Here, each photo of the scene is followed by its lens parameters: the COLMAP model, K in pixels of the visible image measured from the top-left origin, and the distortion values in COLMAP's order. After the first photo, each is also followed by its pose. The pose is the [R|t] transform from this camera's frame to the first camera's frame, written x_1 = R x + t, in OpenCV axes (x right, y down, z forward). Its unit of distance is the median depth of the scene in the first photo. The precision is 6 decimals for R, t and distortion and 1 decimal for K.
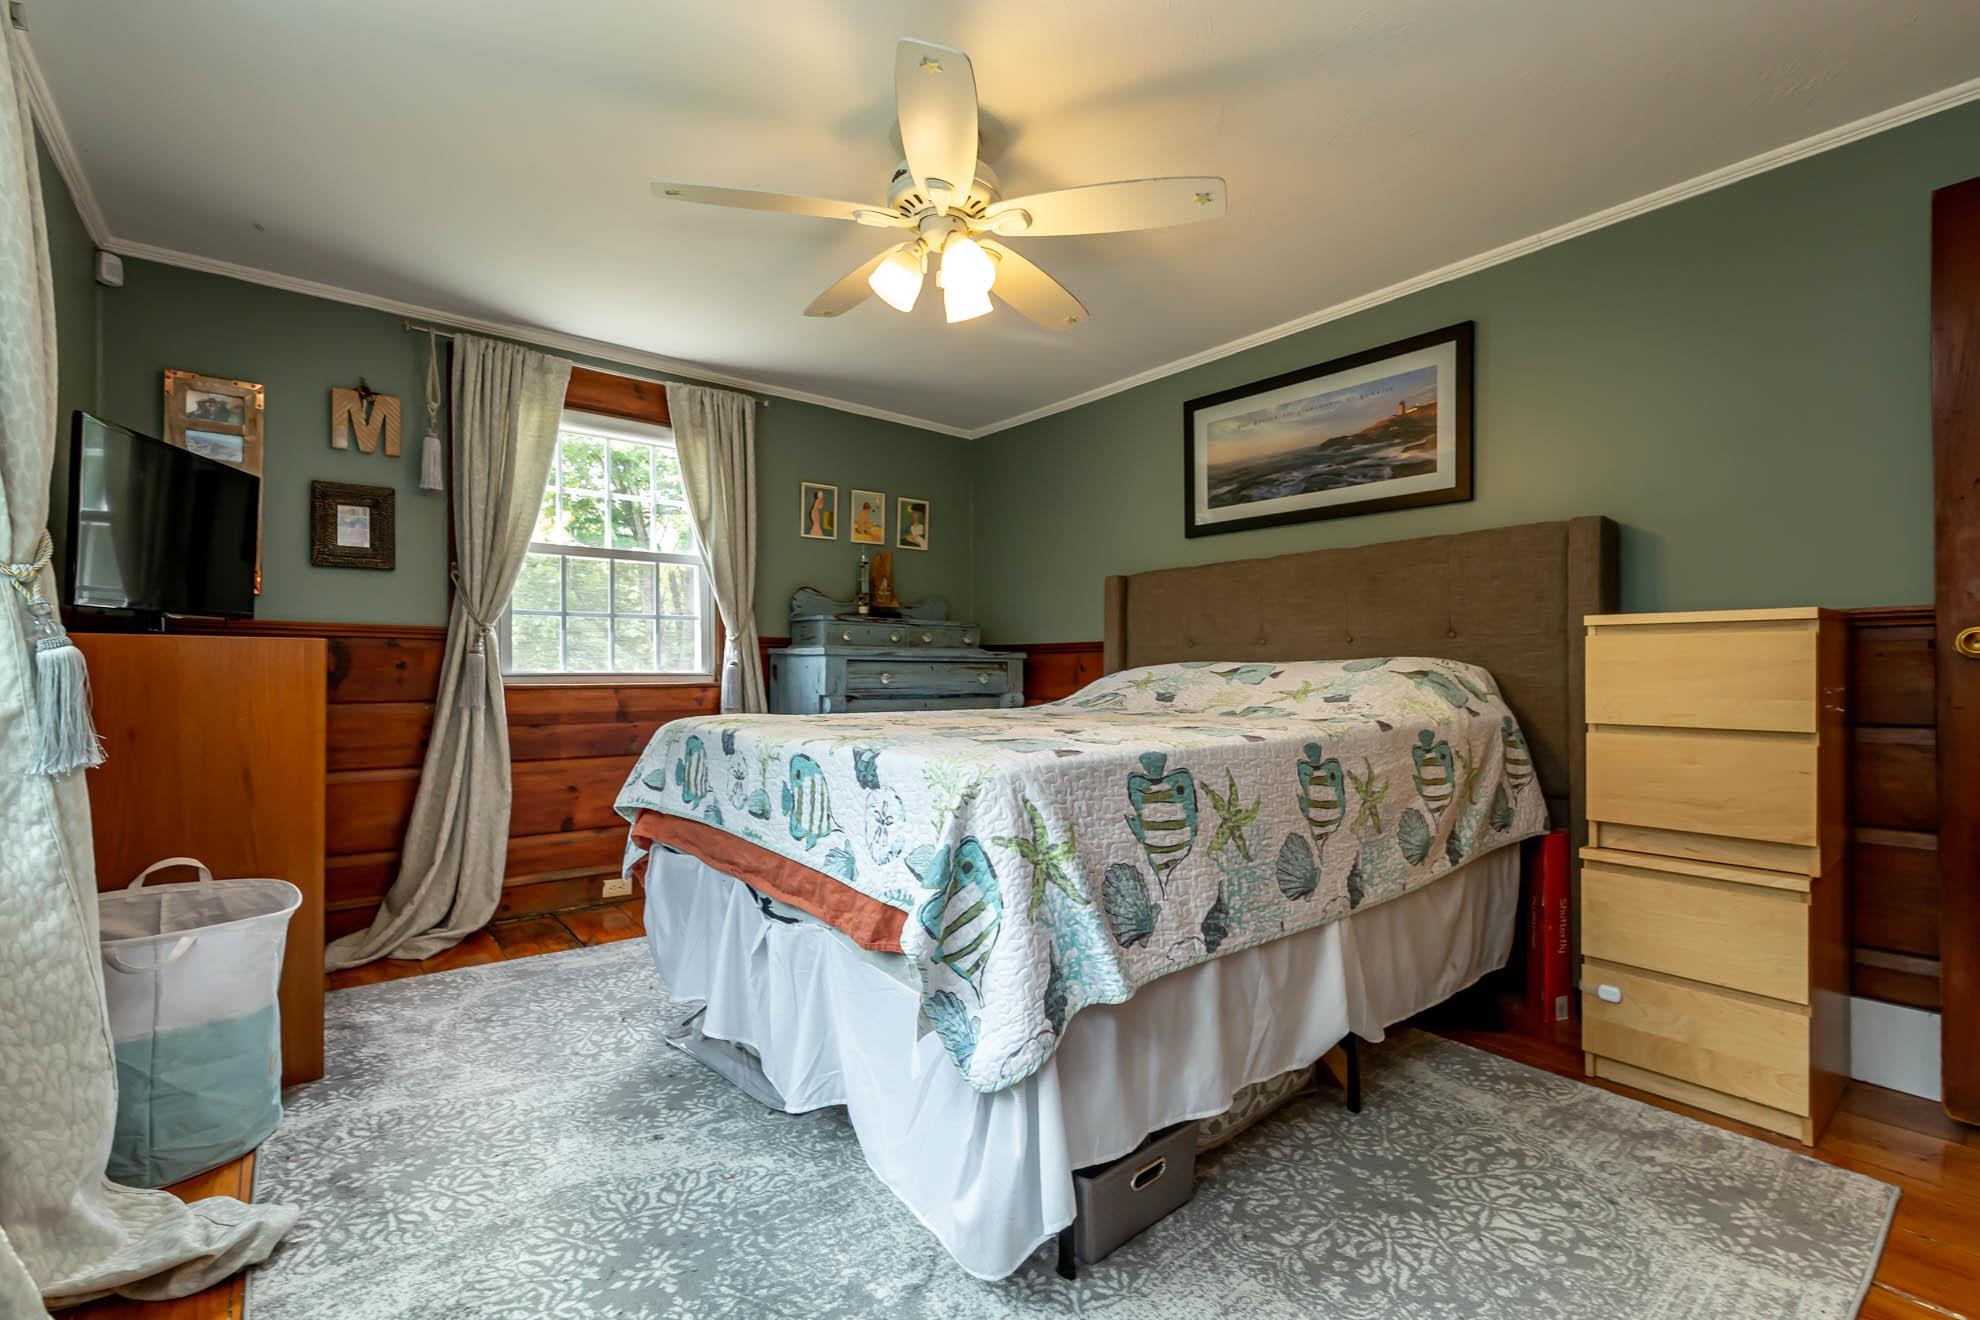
lens RADIAL K [[859.1, 0, 995.4], [0, 859.1, 661.6], [0, 0, 1]] dist [0.007297, -0.001043]
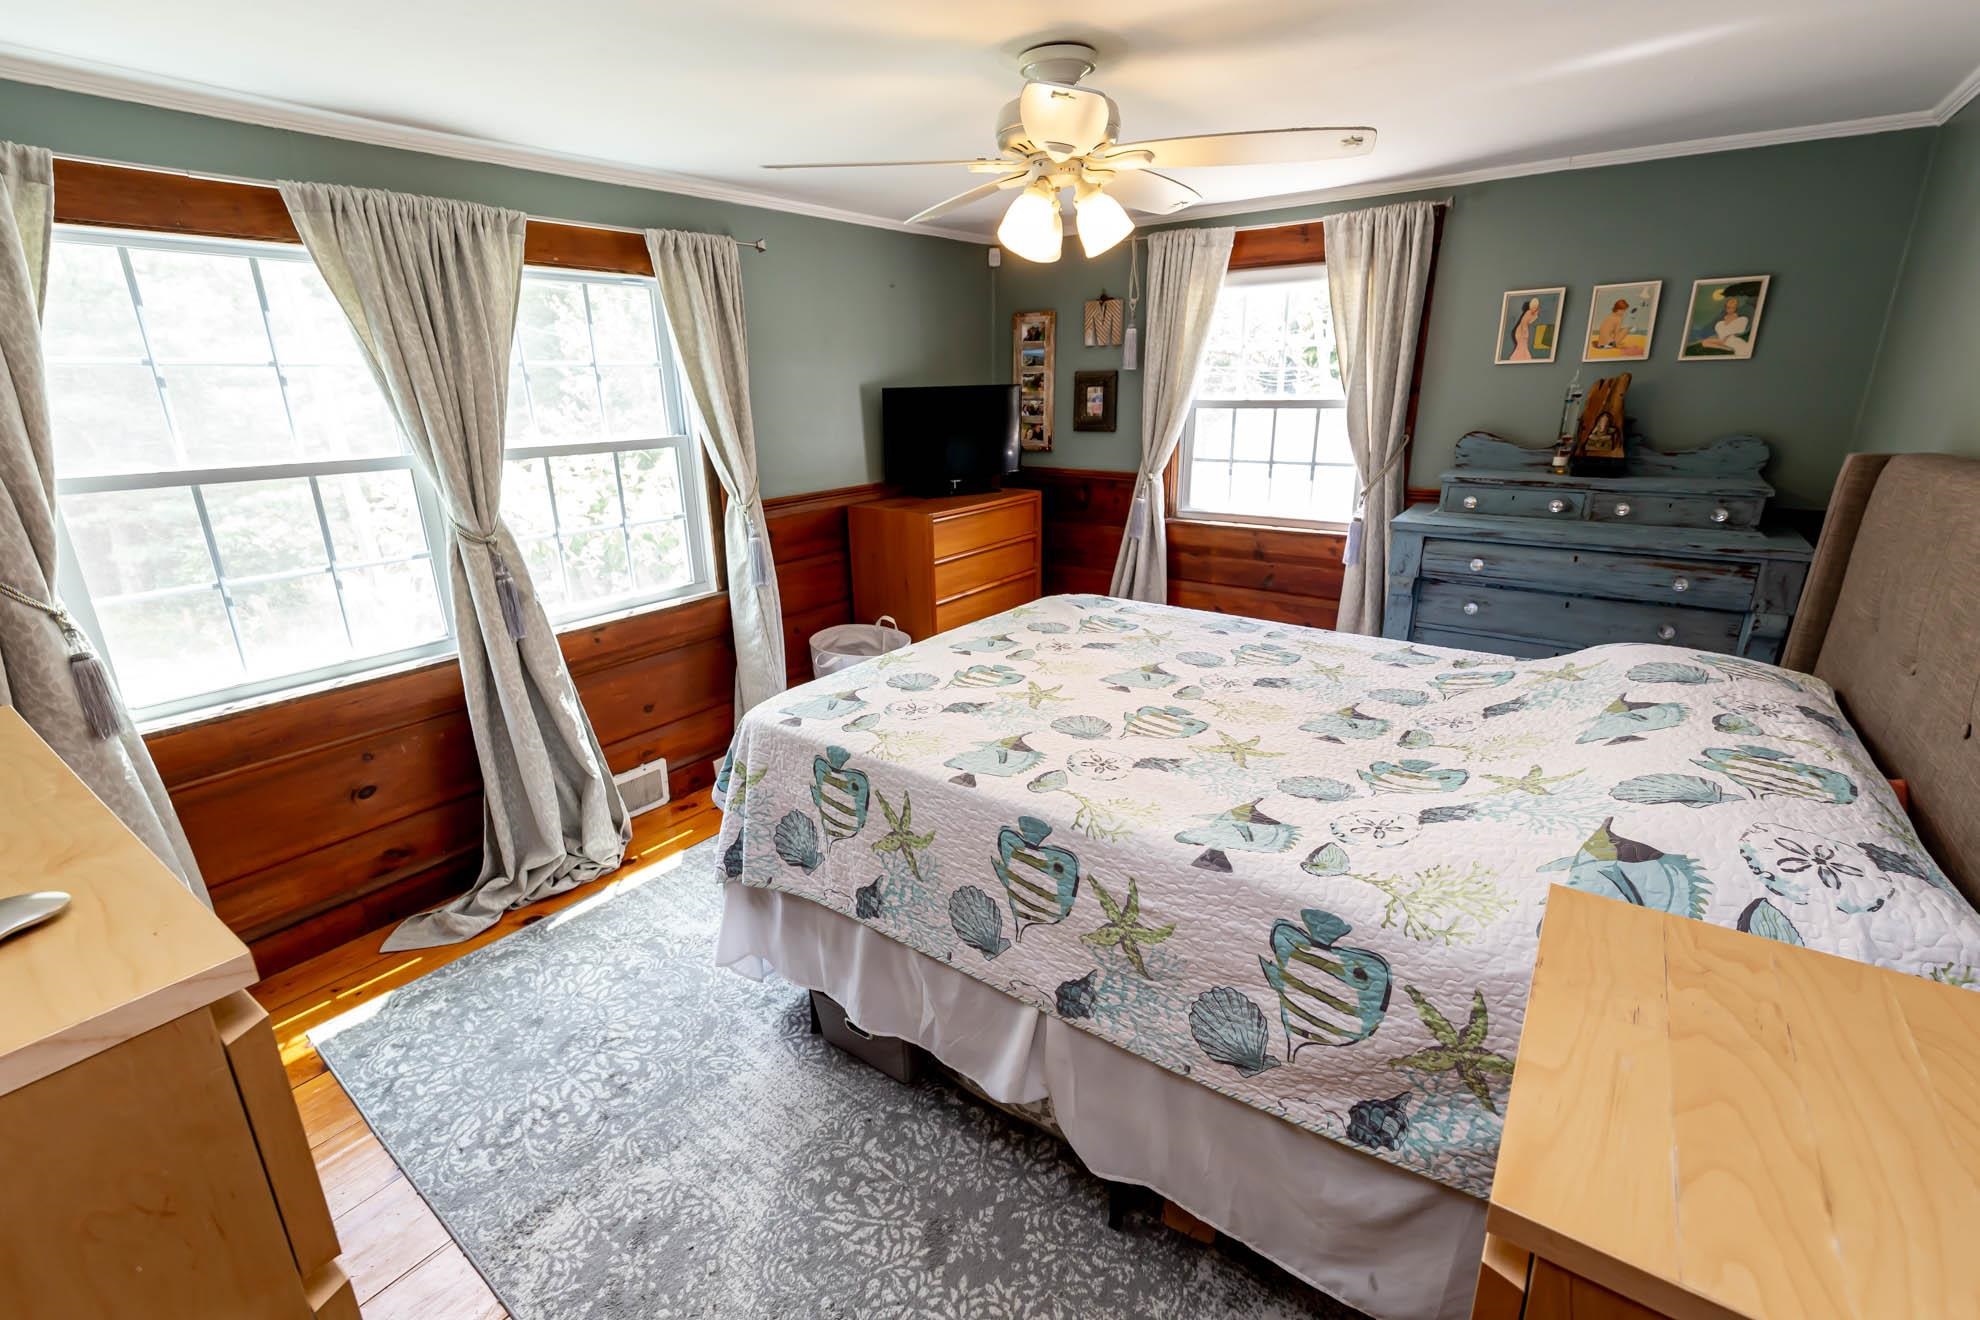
lens RADIAL K [[859.1, 0, 995.8], [0, 859.1, 638.9], [0, 0, 1]] dist [0.007297, -0.001043]
pose [[0.261238, 0.272789, -0.925927, 1.037181], [0.016010, 0.957881, 0.286720, -0.304115], [0.965142, -0.089726, 0.245868, 0.721799]]
